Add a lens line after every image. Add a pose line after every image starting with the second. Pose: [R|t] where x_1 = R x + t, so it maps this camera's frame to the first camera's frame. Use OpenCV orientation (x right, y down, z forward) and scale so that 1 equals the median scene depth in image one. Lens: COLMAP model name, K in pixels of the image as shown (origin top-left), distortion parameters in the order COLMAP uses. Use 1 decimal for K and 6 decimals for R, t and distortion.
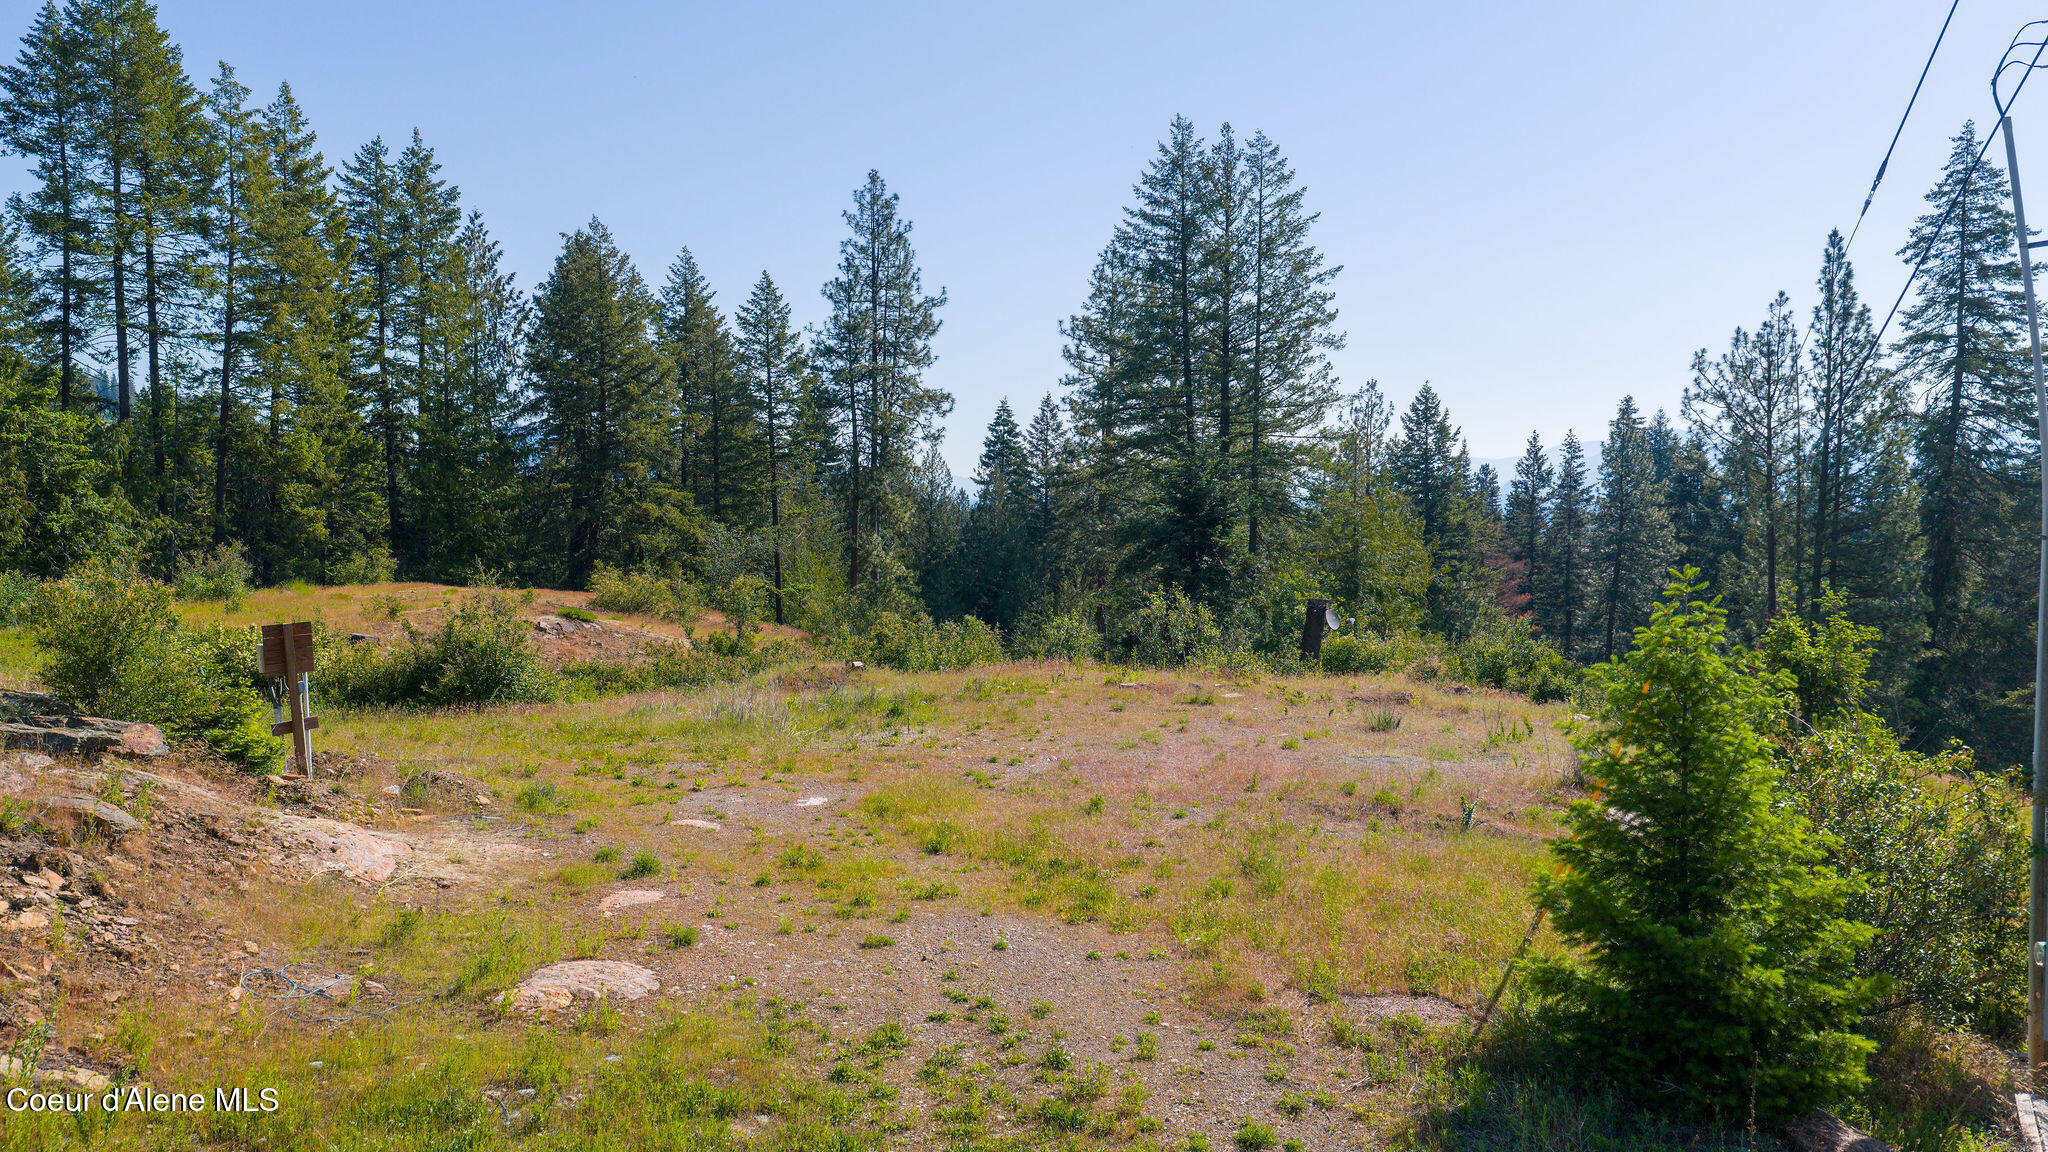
lens RADIAL K [[1628.1, 0, 1030.2], [0, 1628.1, 590.6], [0, 0, 1]] dist [0.085838, -0.139712]
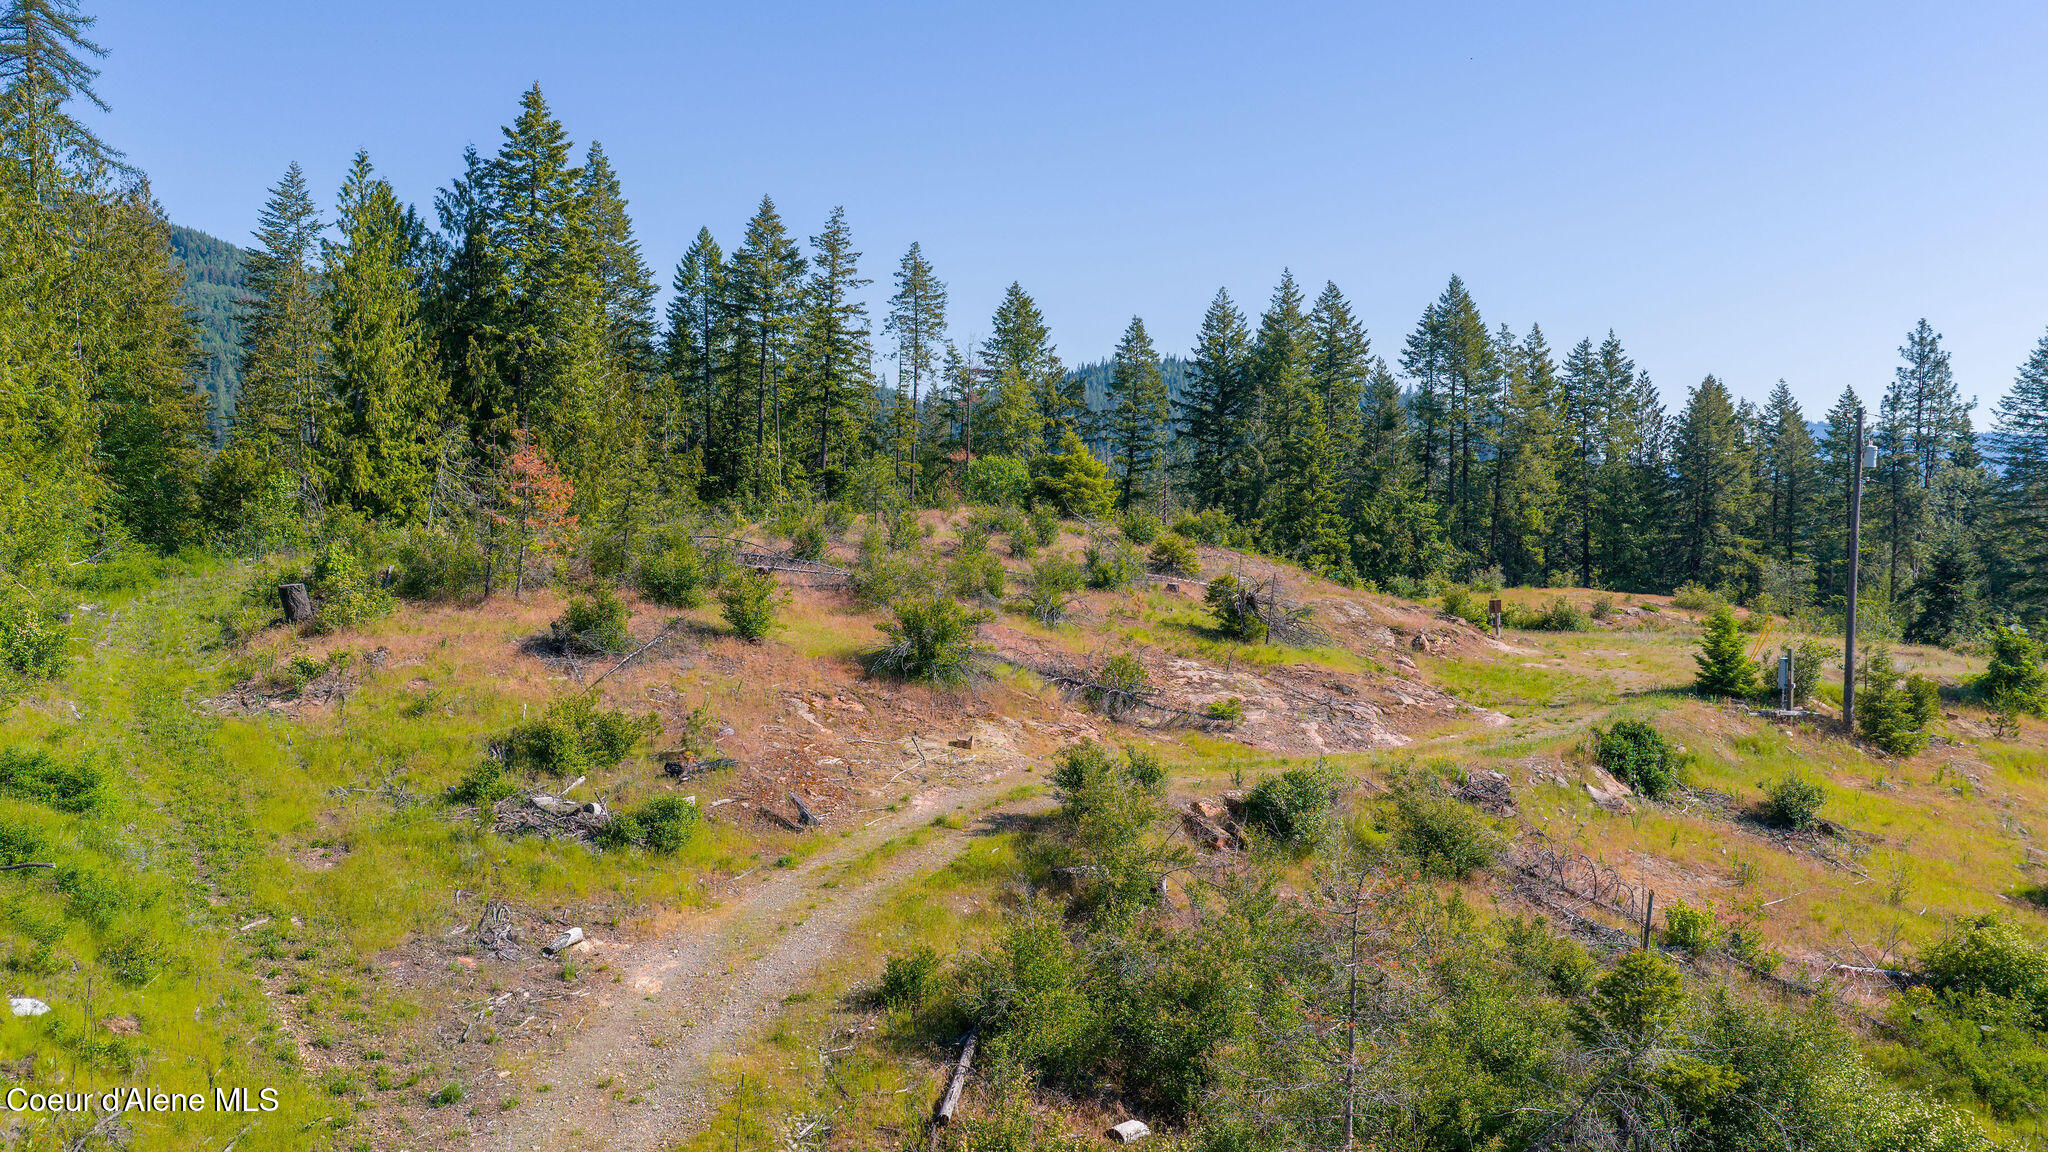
lens RADIAL K [[1628.1, 0, 1030.2], [0, 1628.1, 590.6], [0, 0, 1]] dist [0.085838, -0.139712]
pose [[0.736692, 0.044540, -0.674760, 0.406240], [-0.044429, 0.998861, 0.017426, -0.006069], [0.674767, 0.017141, 0.737831, -0.782587]]
